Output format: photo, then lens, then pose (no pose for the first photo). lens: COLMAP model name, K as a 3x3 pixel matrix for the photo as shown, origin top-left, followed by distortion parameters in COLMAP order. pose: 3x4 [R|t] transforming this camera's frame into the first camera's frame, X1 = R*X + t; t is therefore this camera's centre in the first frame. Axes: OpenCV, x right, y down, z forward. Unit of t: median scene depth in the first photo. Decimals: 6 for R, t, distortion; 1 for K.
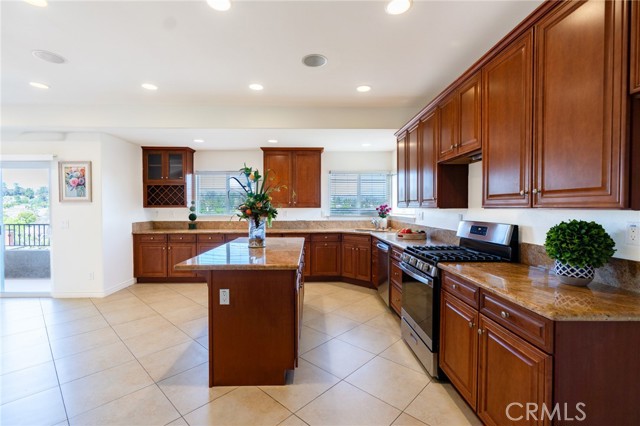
lens RADIAL K [[287.2, 0, 318.2], [0, 287.2, 212.9], [0, 0, 1]] dist [-0.015927, 0.009731]
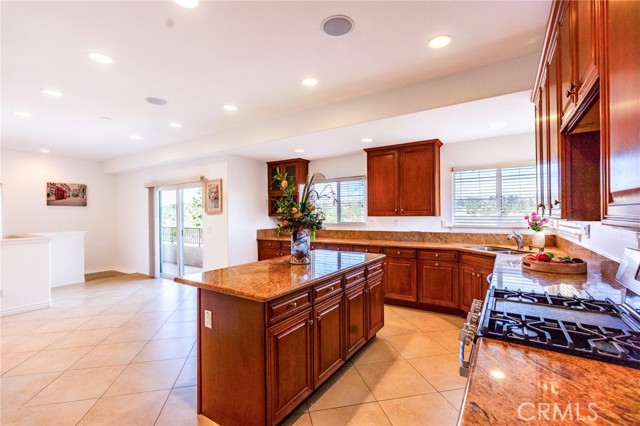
lens RADIAL K [[287.2, 0, 318.2], [0, 287.2, 212.9], [0, 0, 1]] dist [-0.015927, 0.009731]
pose [[0.821277, -0.008830, -0.570461, 0.215119], [-0.003300, 0.999790, -0.020227, -0.010962], [0.570519, 0.018495, 0.821076, 0.203679]]
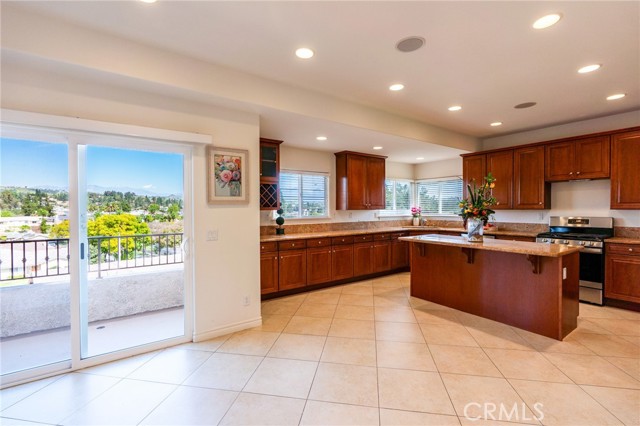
lens RADIAL K [[287.2, 0, 318.2], [0, 287.2, 212.9], [0, 0, 1]] dist [-0.015927, 0.009731]
pose [[0.830606, -0.011555, 0.556741, -0.945770], [0.015045, 0.999885, -0.001695, -0.007891], [-0.556658, 0.009784, 0.830684, 0.229590]]
